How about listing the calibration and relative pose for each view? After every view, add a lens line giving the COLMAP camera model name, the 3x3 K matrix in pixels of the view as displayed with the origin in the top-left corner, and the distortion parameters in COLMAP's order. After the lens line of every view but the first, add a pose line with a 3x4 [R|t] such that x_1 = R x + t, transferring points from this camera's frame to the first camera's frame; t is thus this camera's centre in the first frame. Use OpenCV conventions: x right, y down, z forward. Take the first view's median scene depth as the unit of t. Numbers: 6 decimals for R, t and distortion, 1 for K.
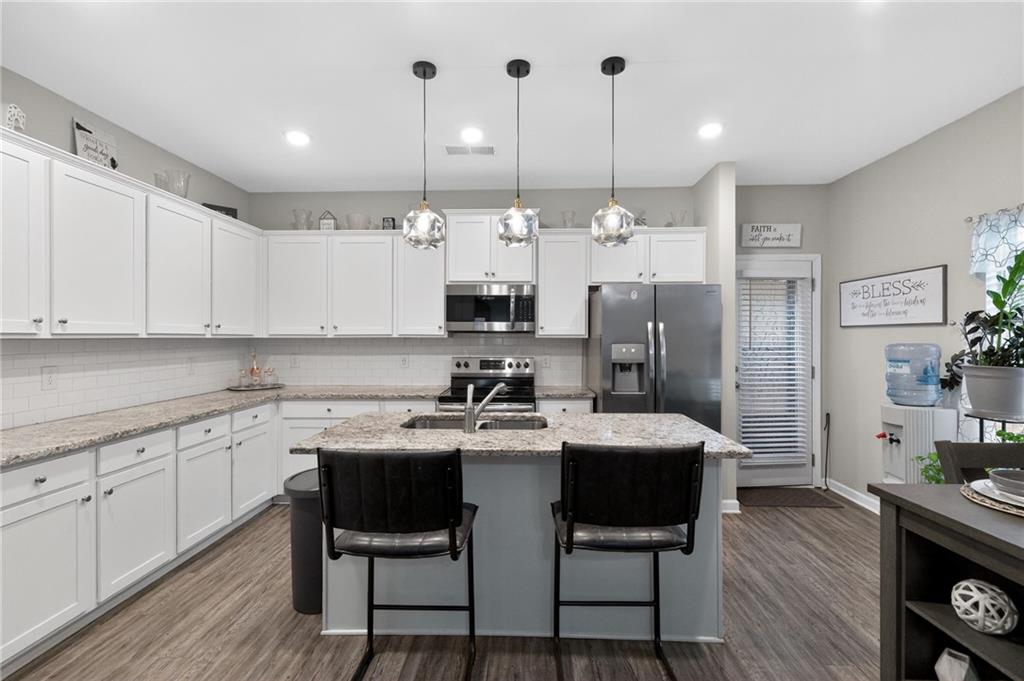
lens RADIAL K [[462.2, 0, 518.3], [0, 462.2, 337.7], [0, 0, 1]] dist [0.000450, -0.000129]
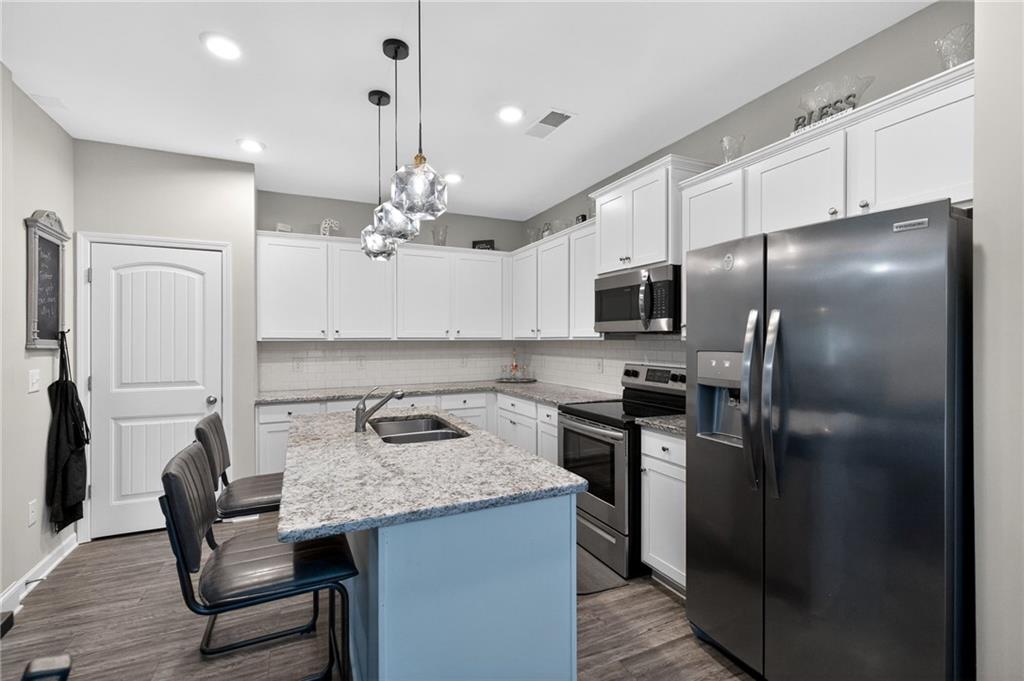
lens RADIAL K [[462.2, 0, 516.4], [0, 462.2, 342.4], [0, 0, 1]] dist [0.000450, -0.000129]
pose [[0.452813, 0.004630, -0.891594, 0.557006], [-0.000632, 0.999988, 0.004872, -0.000542], [0.891605, -0.001643, 0.452810, 0.475348]]
